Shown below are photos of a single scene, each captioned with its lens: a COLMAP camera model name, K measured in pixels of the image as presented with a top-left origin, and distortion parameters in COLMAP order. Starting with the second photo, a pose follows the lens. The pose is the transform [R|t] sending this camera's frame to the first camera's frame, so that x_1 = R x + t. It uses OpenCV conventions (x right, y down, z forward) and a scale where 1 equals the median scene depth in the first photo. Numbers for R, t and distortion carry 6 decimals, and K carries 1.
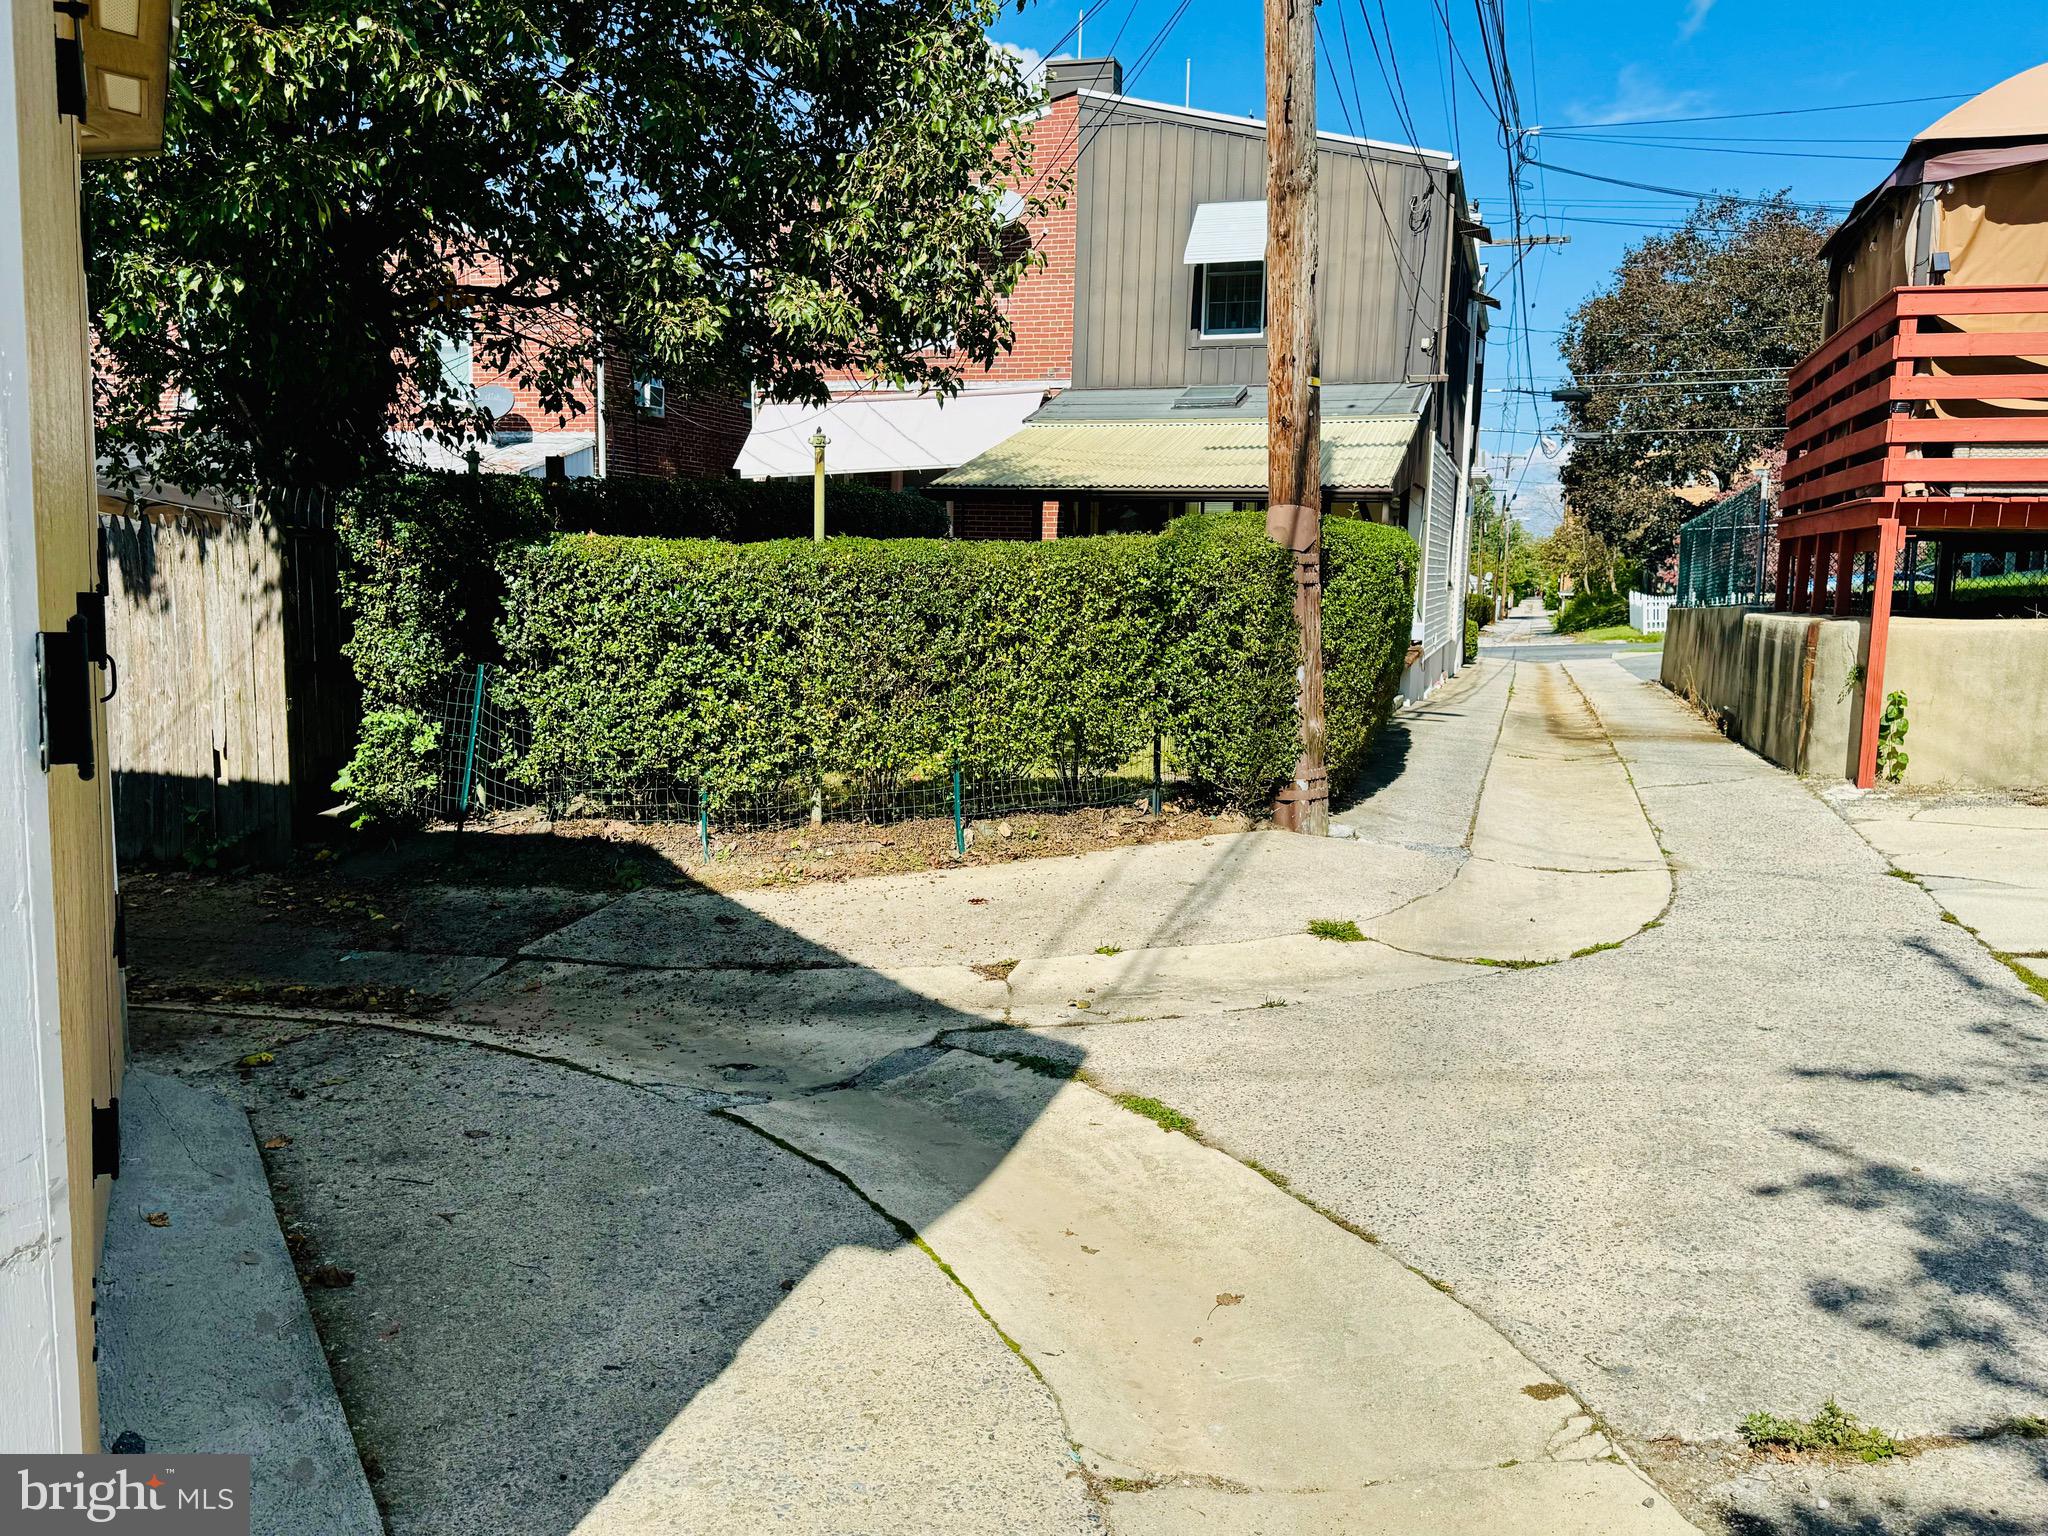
lens RADIAL K [[1624.5, 0, 1028.9], [0, 1624.5, 750.1], [0, 0, 1]] dist [0.112386, -0.163100]
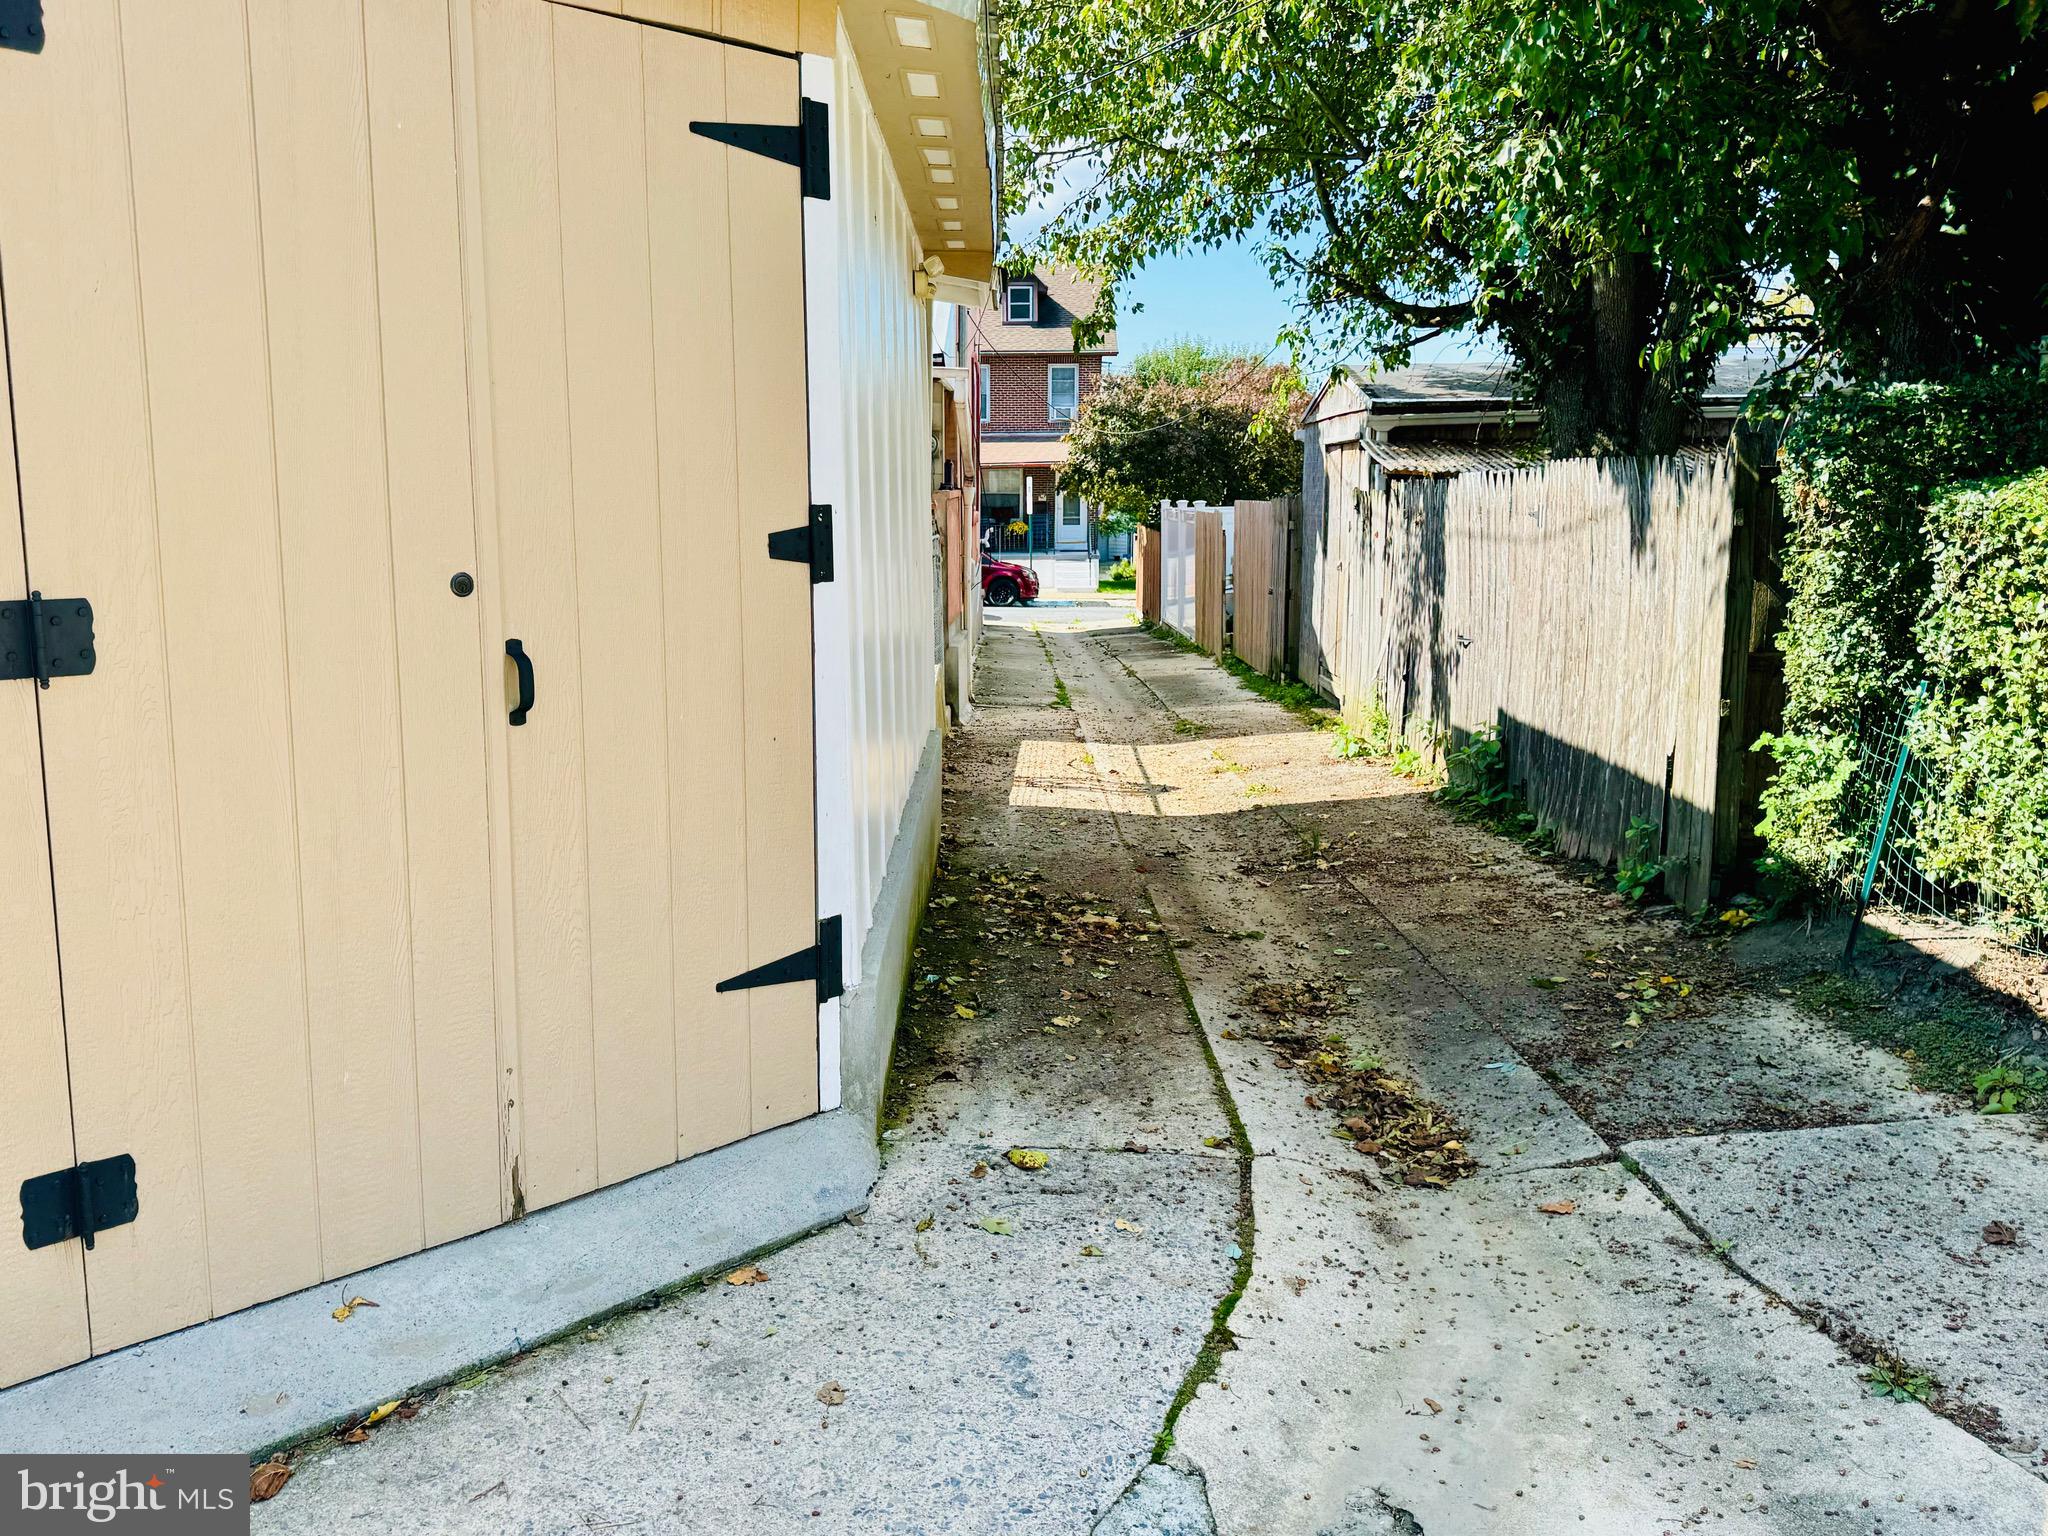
lens RADIAL K [[1624.5, 0, 1028.9], [0, 1624.5, 750.1], [0, 0, 1]] dist [0.112386, -0.163100]
pose [[0.301967, 0.139339, -0.943081, 0.232434], [-0.098973, 0.988497, 0.114358, -0.091125], [0.948167, 0.058807, 0.312284, 0.676268]]
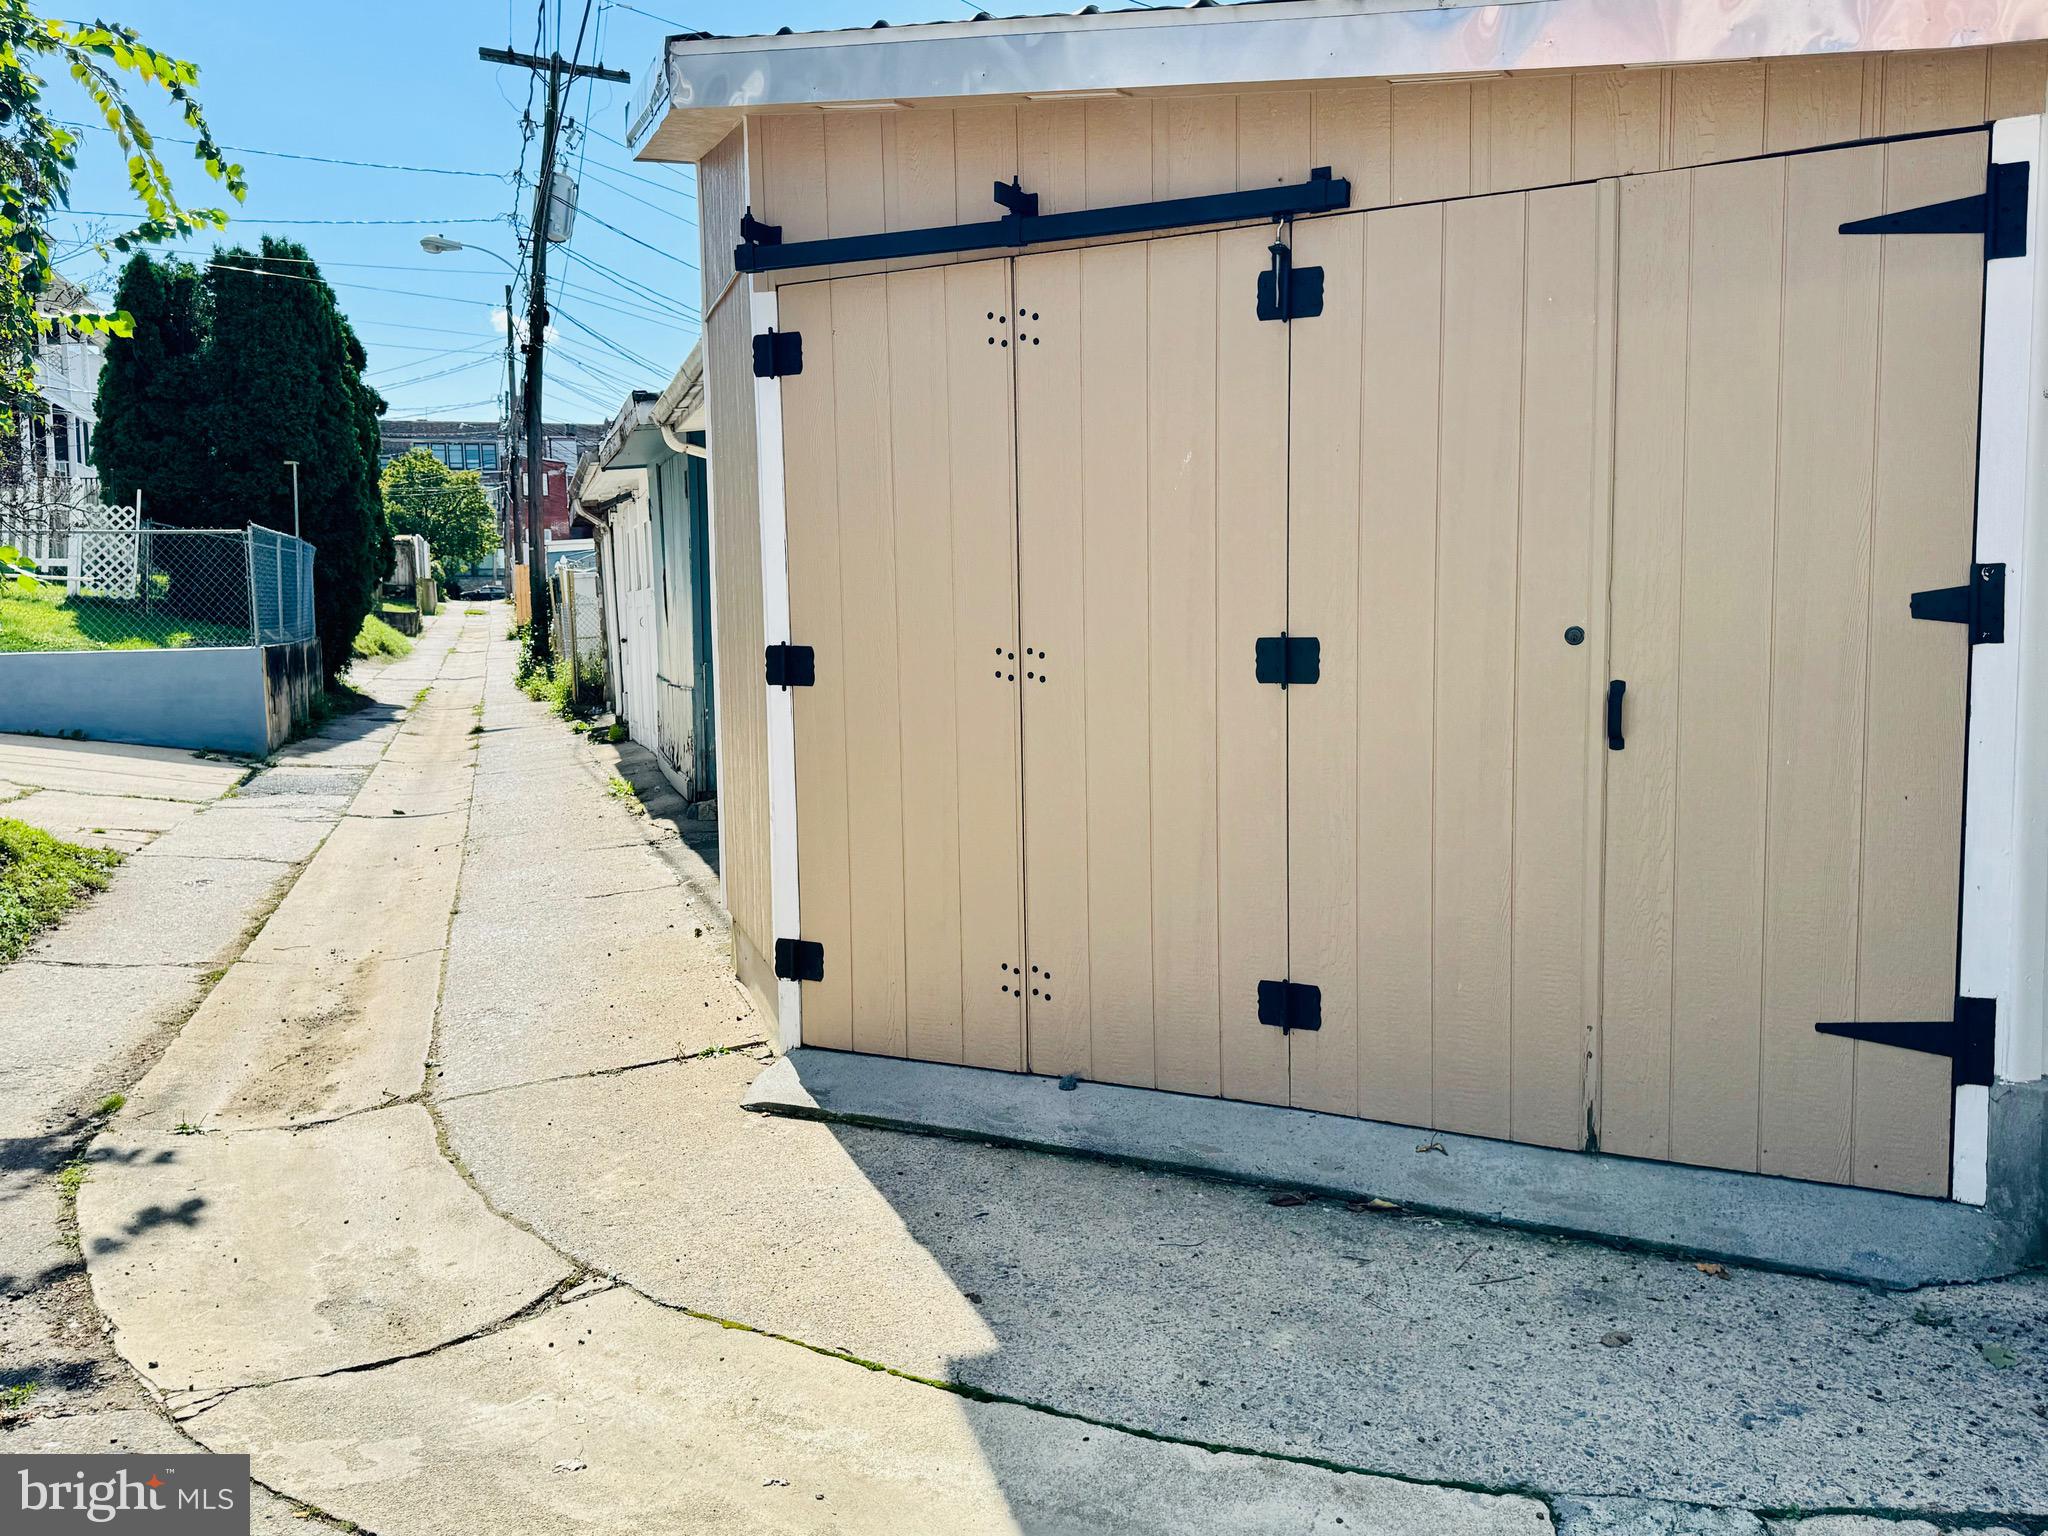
lens RADIAL K [[1624.5, 0, 1028.9], [0, 1624.5, 750.1], [0, 0, 1]] dist [0.112386, -0.163100]
pose [[-0.826523, 0.040465, -0.561447, 0.249031], [-0.056556, 0.986396, 0.154349, -0.113010], [0.560055, 0.159326, -0.812991, 1.140093]]
